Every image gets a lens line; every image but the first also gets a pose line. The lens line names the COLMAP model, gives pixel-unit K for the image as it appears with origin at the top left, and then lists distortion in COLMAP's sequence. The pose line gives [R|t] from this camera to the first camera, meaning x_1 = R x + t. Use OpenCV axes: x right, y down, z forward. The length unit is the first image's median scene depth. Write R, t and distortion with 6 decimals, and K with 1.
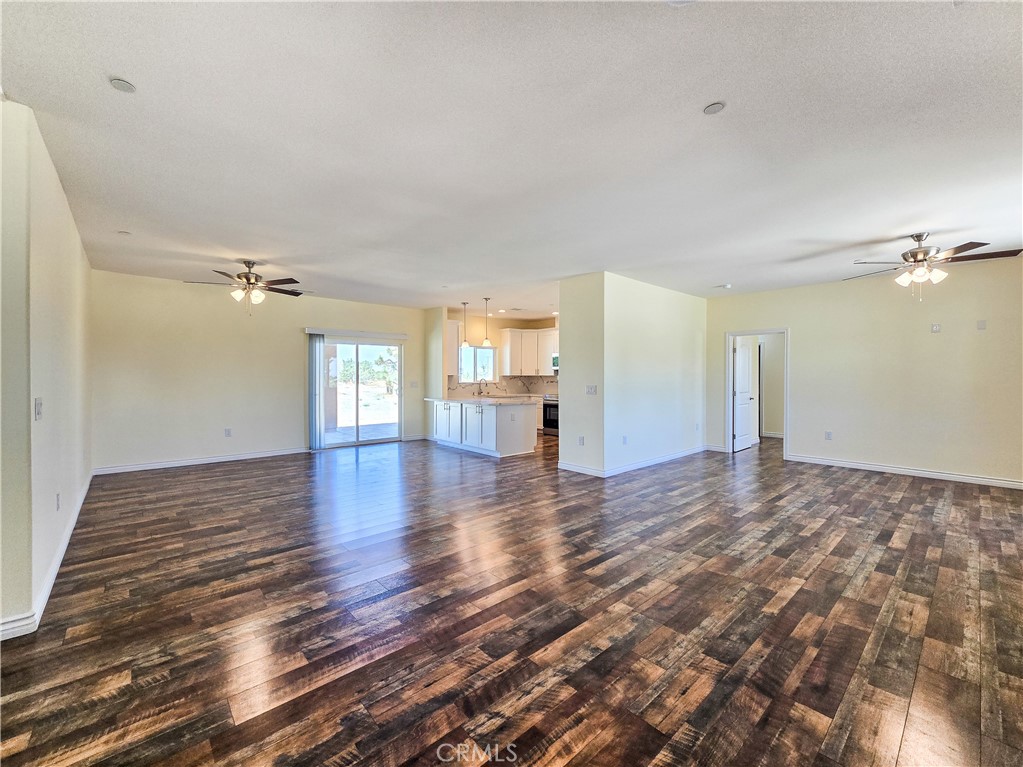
lens RADIAL K [[422.2, 0, 507.8], [0, 422.2, 379.1], [0, 0, 1]] dist [0.000702, 0.000793]
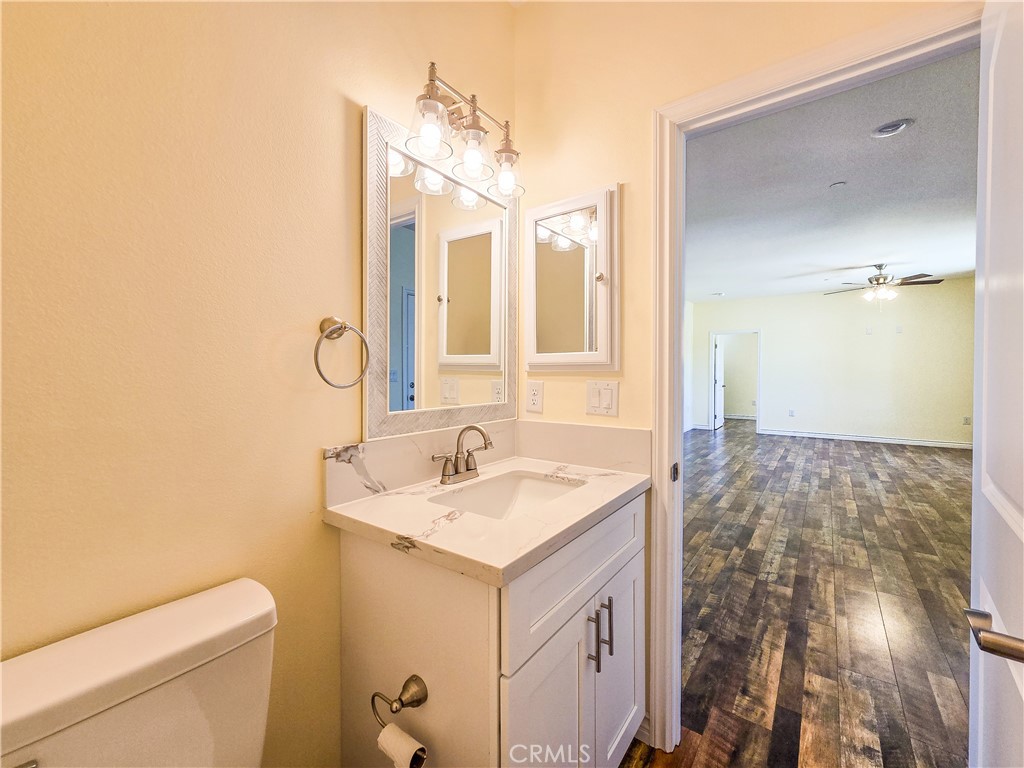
lens RADIAL K [[422.7, 0, 508.3], [0, 422.7, 379.6], [0, 0, 1]] dist [0.000702, 0.000793]
pose [[0.979661, -0.001898, 0.200653, -0.706851], [-0.000666, 0.999919, 0.012711, 0.031013], [-0.200661, -0.012586, 0.979580, -0.184420]]
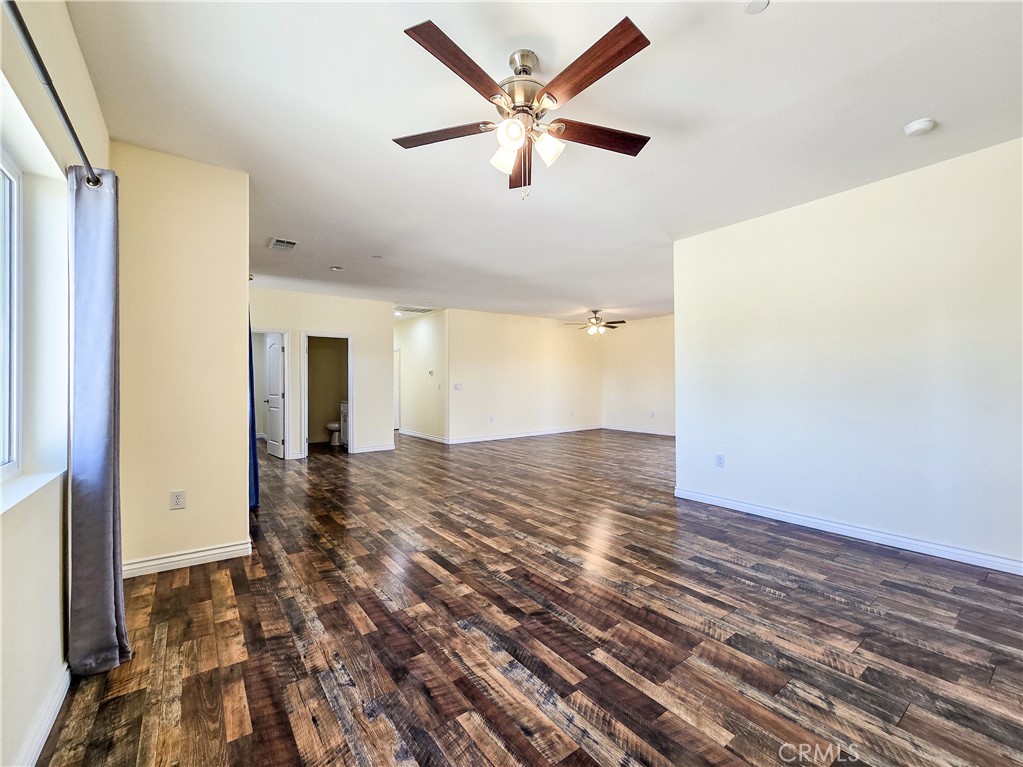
lens RADIAL K [[422.2, 0, 507.8], [0, 422.2, 379.1], [0, 0, 1]] dist [0.000702, 0.000793]
pose [[-0.090460, -0.008607, -0.995863, 1.936223], [0.001394, 0.999961, -0.008769, 0.030258], [0.995899, -0.002181, -0.090445, 1.370683]]
